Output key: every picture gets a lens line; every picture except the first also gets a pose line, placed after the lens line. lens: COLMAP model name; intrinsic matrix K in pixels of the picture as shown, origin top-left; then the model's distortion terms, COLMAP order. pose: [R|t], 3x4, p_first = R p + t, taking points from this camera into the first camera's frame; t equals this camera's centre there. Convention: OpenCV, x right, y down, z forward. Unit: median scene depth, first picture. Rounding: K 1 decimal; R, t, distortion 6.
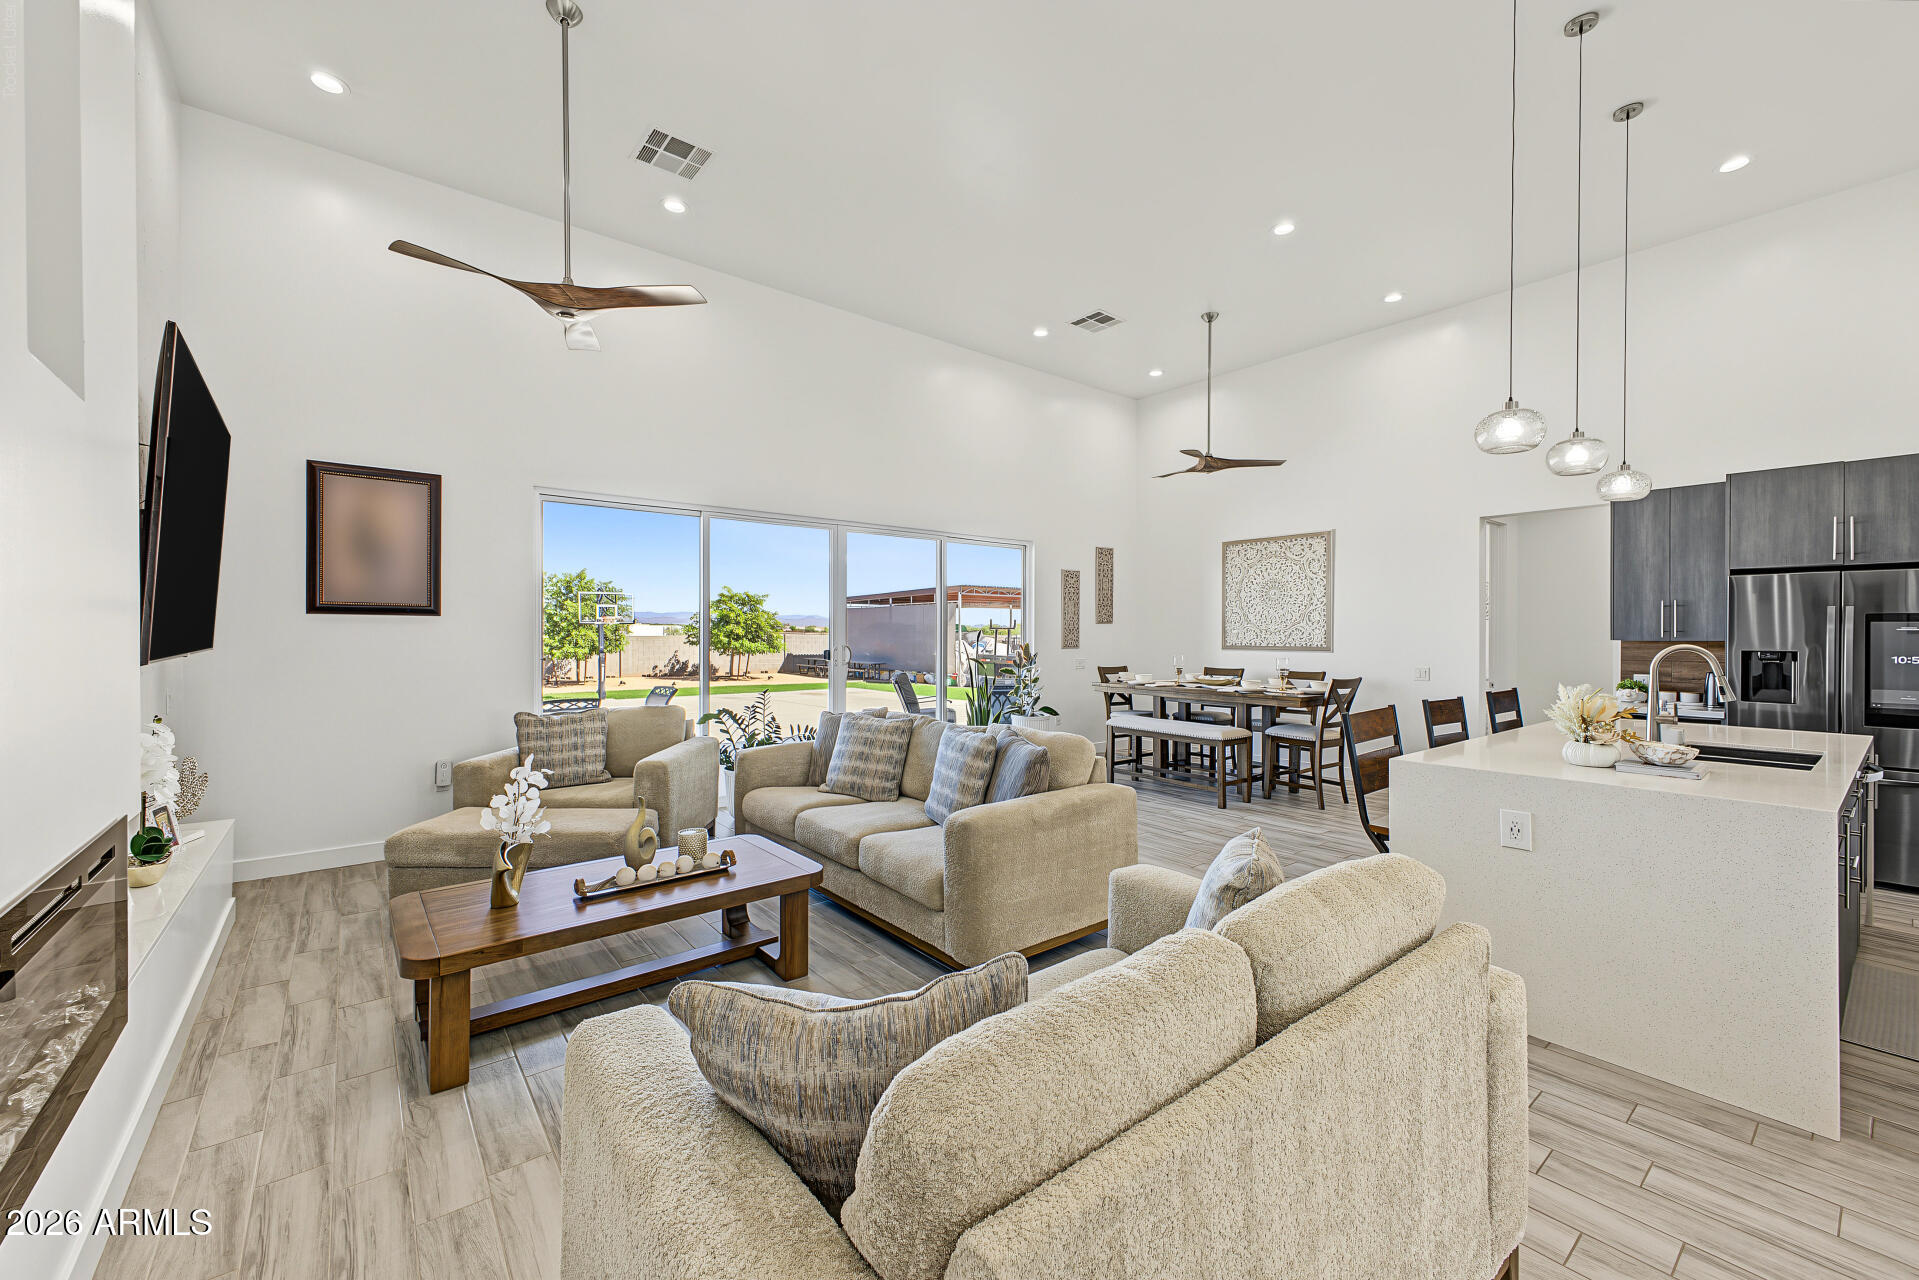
lens RADIAL K [[754.3, 0, 960.5], [0, 754.3, 633.8], [0, 0, 1]] dist [0.015744, -0.005983]
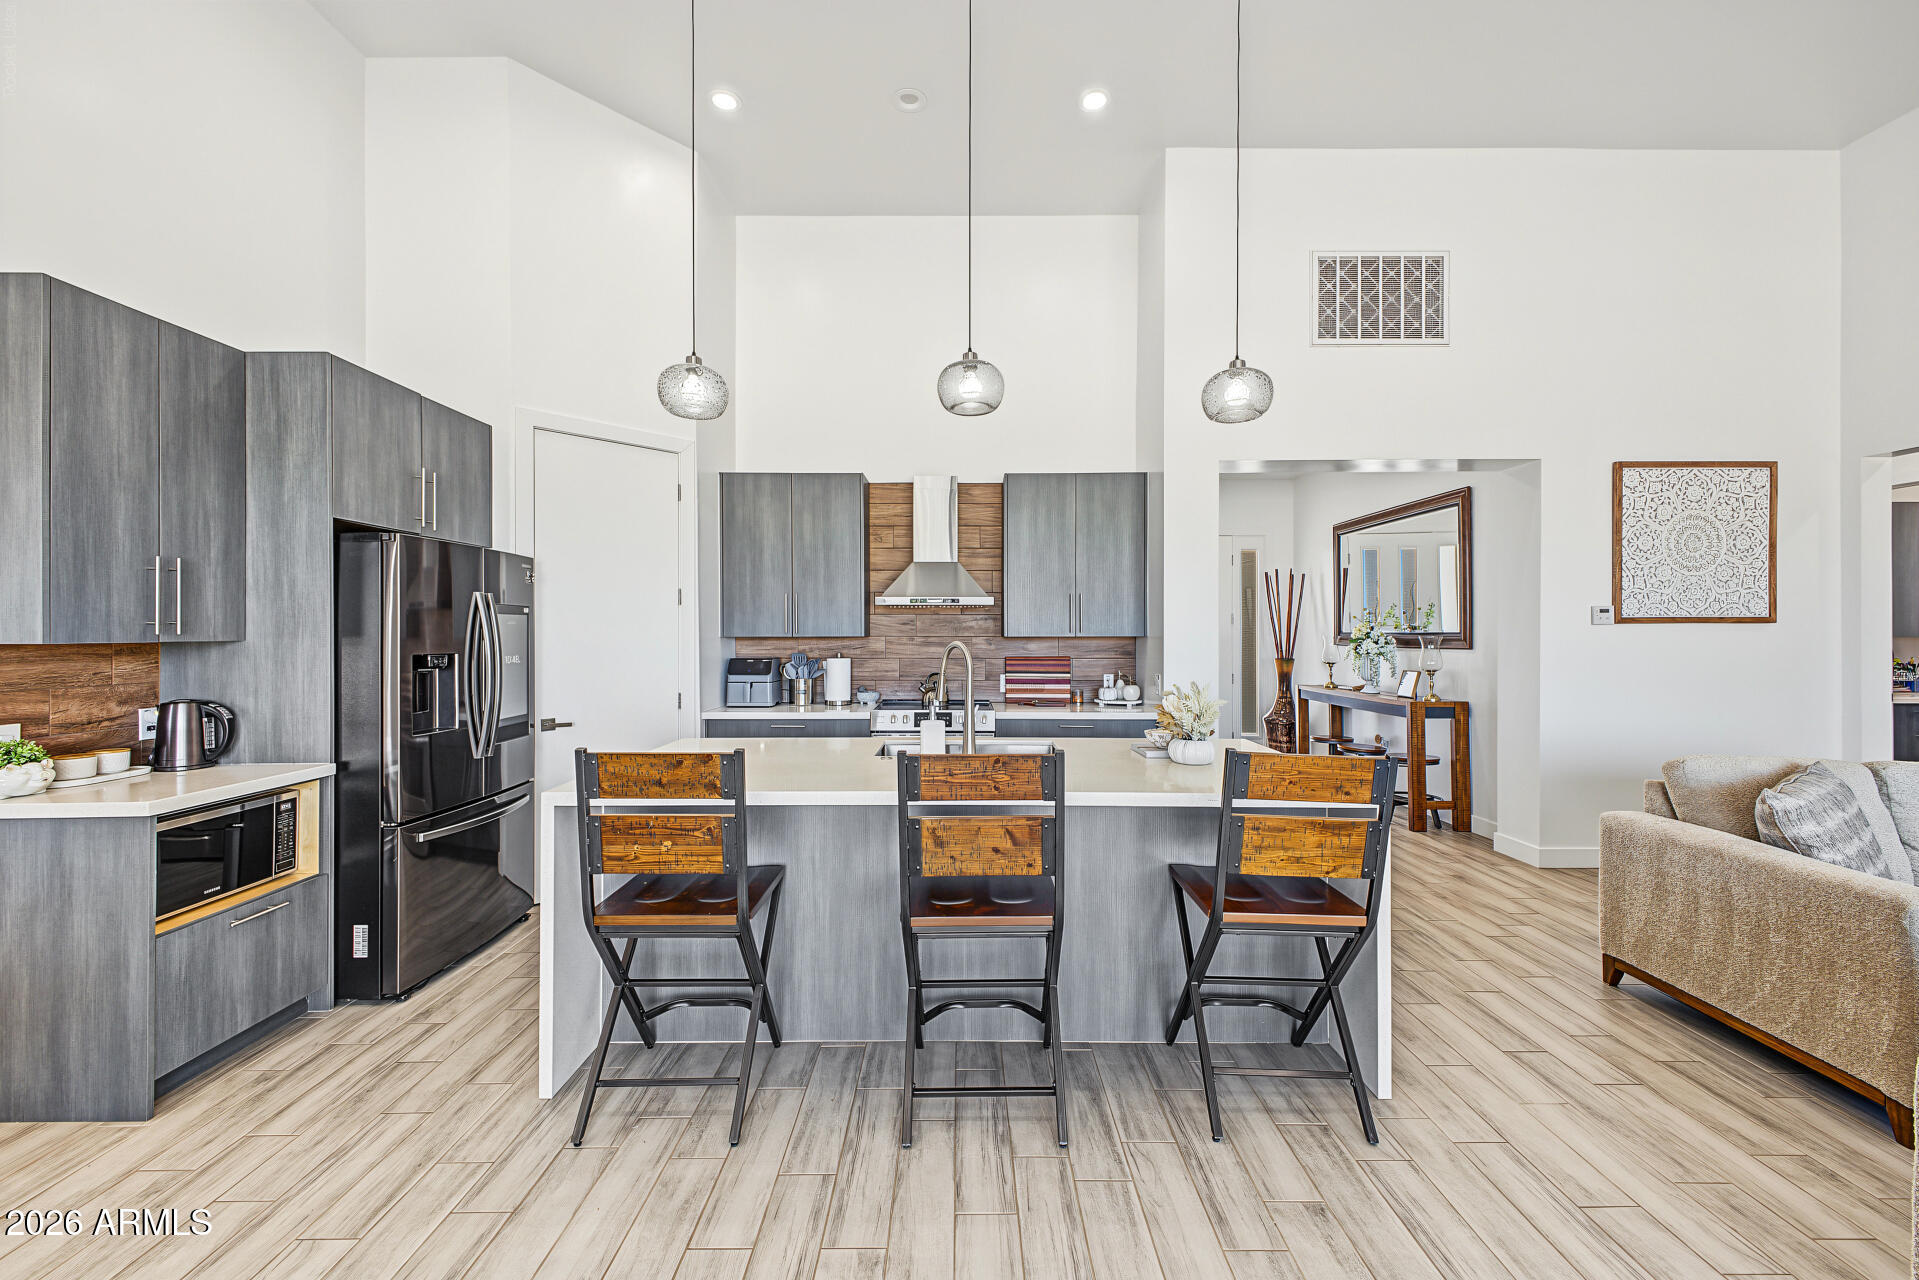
lens RADIAL K [[752.9, 0, 961.9], [0, 752.9, 630.9], [0, 0, 1]] dist [0.014798, -0.003825]
pose [[-0.782161, -0.002698, 0.623070, 0.193735], [-0.002848, 0.999996, 0.000756, 0.000287], [-0.623069, -0.001183, -0.782166, 0.832477]]
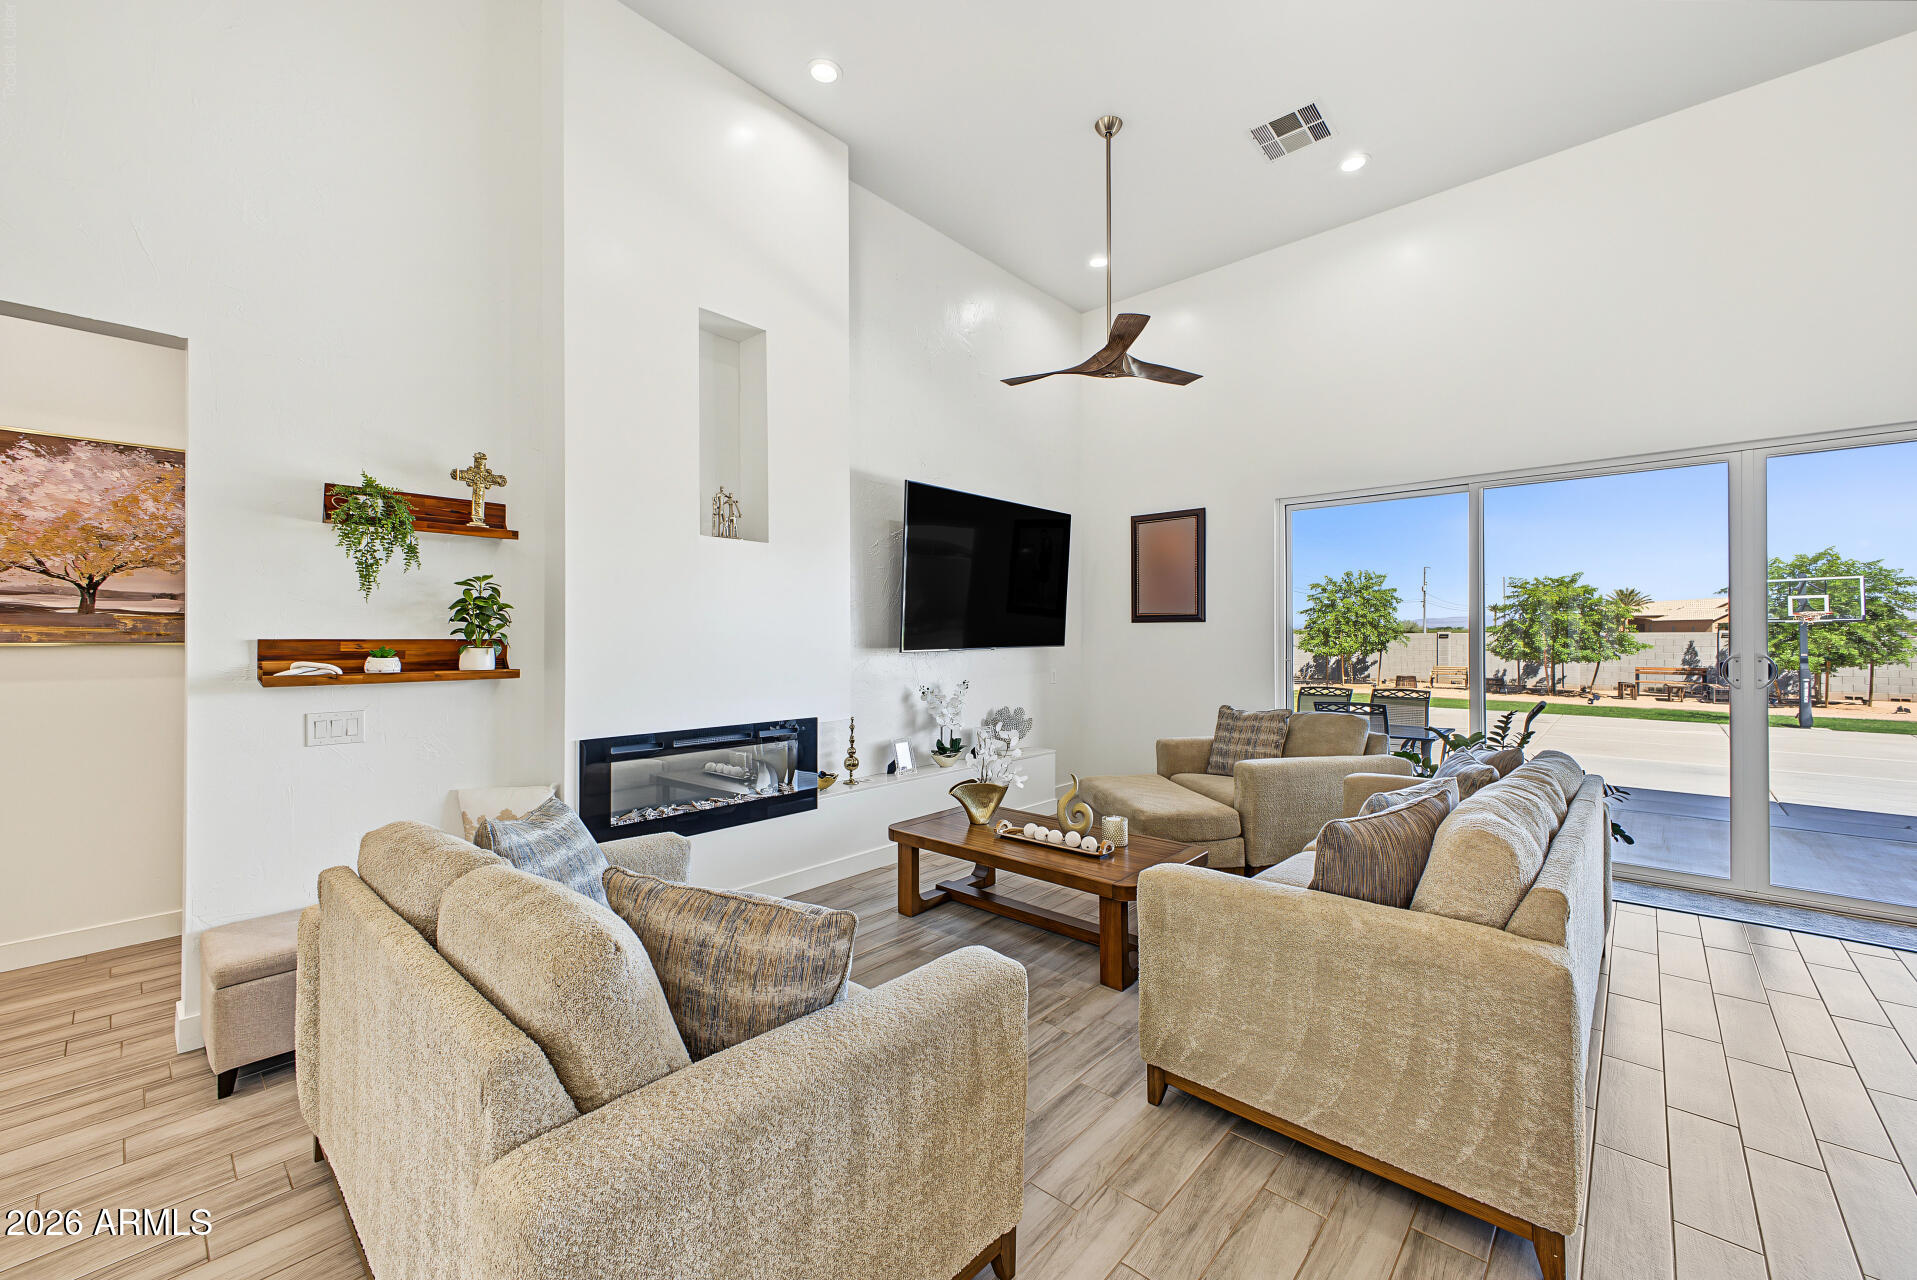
lens RADIAL K [[752.1, 0, 960.9], [0, 752.1, 630.9], [0, 0, 1]] dist [0.014798, -0.003825]
pose [[0.163638, -0.011015, -0.986459, 0.328014], [0.003229, 0.999938, -0.010630, 0.001885], [0.986515, -0.001446, 0.163663, 0.294878]]
